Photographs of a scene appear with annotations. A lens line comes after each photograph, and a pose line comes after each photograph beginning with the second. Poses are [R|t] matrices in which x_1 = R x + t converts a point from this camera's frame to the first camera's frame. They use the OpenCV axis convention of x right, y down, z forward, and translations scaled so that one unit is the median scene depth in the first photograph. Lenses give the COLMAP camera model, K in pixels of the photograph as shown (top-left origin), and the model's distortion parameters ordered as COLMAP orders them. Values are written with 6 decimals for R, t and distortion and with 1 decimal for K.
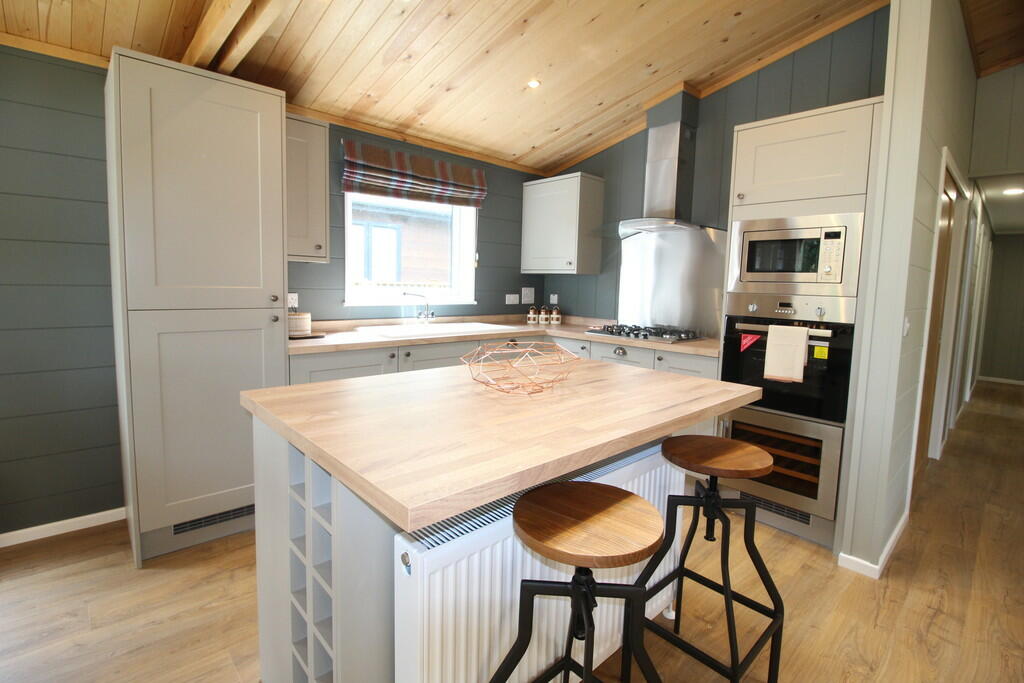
lens RADIAL K [[477.8, 0, 515.8], [0, 477.8, 338.6], [0, 0, 1]] dist [0.001641, -0.007843]
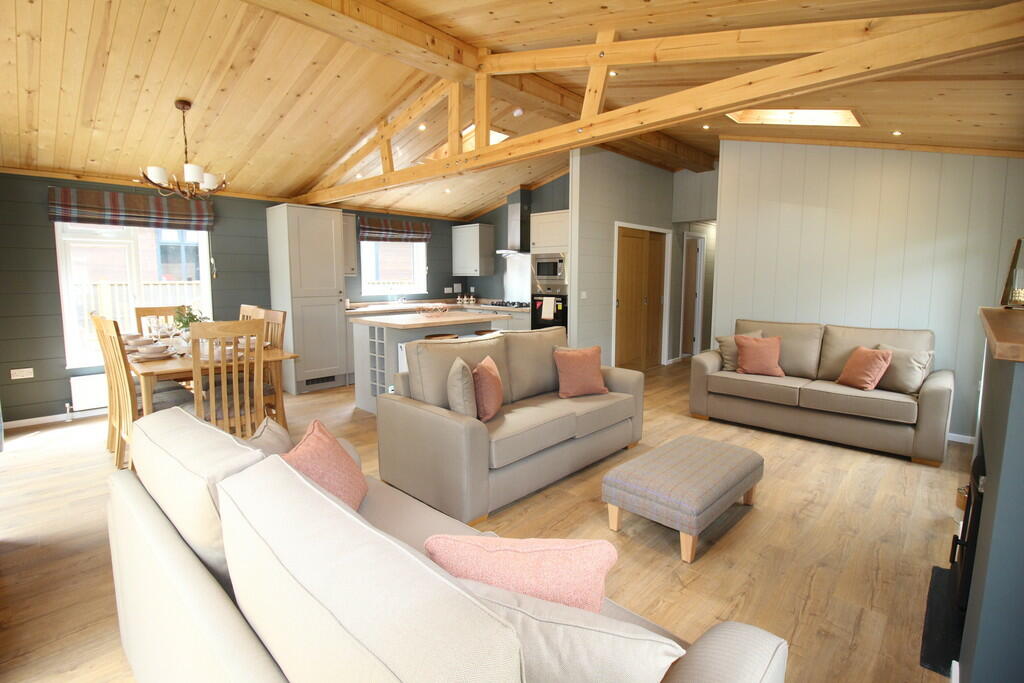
lens RADIAL K [[477.8, 0, 513.1], [0, 477.8, 335.7], [0, 0, 1]] dist [0.001641, -0.007843]
pose [[0.998036, -0.034783, 0.052096, 0.181011], [0.034305, 0.999361, 0.010049, 0.105357], [-0.052412, -0.008242, 0.998592, -1.091072]]
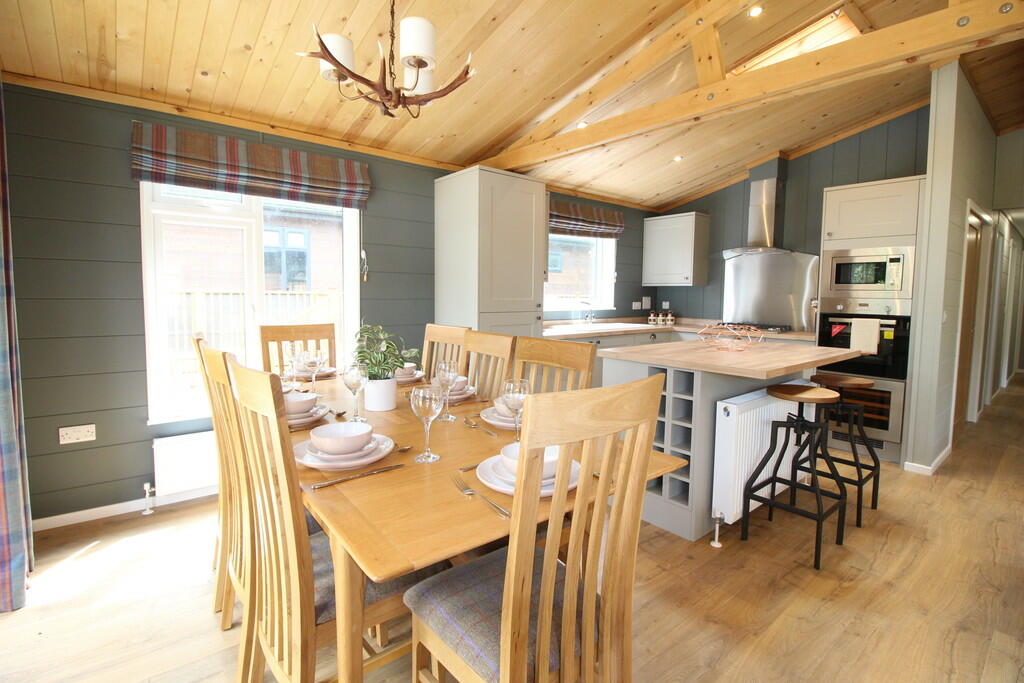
lens RADIAL K [[477.8, 0, 516.1], [0, 477.8, 339.1], [0, 0, 1]] dist [0.001641, -0.007843]
pose [[0.998419, -0.011681, -0.054978, -0.352690], [0.010574, 0.999736, -0.020378, 0.044229], [0.055202, 0.019765, 0.998280, -0.447149]]
